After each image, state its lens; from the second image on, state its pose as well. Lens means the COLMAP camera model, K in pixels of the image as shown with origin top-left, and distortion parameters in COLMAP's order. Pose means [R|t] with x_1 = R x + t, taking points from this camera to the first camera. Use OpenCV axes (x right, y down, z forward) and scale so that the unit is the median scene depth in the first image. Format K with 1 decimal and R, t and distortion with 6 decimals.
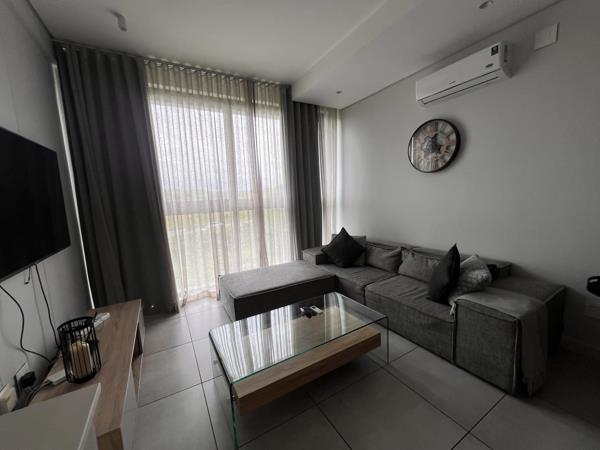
lens RADIAL K [[242.1, 0, 300.8], [0, 242.1, 225.0], [0, 0, 1]] dist [-0.003090, -0.000601]
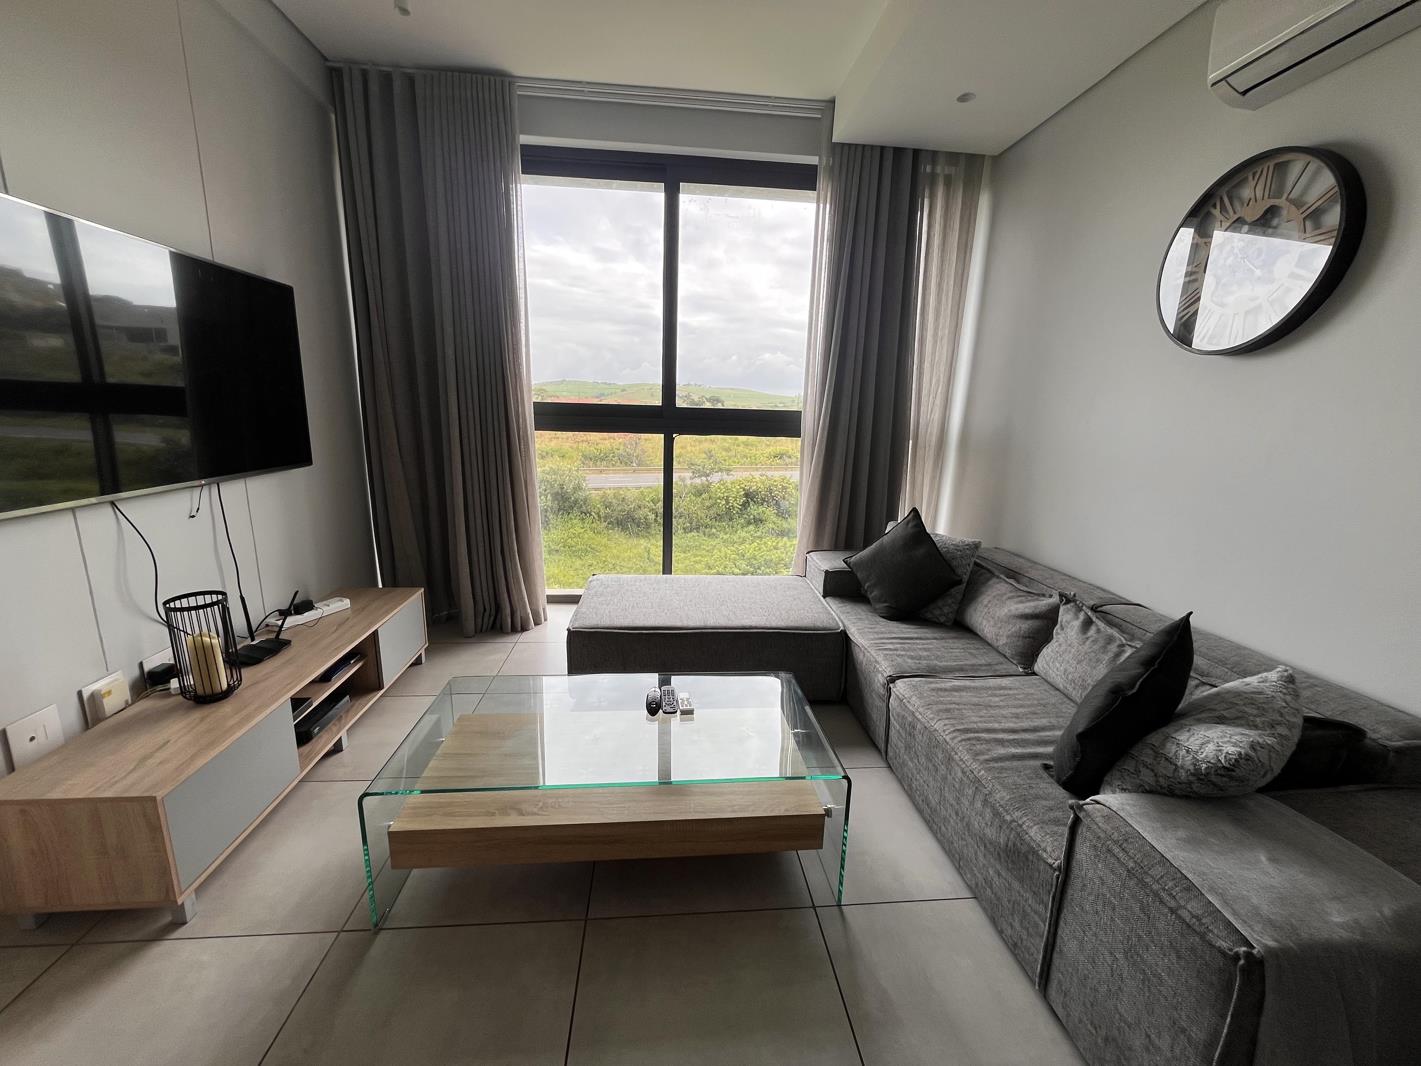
lens RADIAL K [[573.4, 0, 712.6], [0, 573.4, 533.1], [0, 0, 1]] dist [-0.003090, -0.000601]
pose [[0.903111, 0.158720, -0.398997, 0.309104], [-0.121860, 0.985711, 0.116290, -0.018143], [0.411753, -0.056400, 0.909549, 0.146097]]
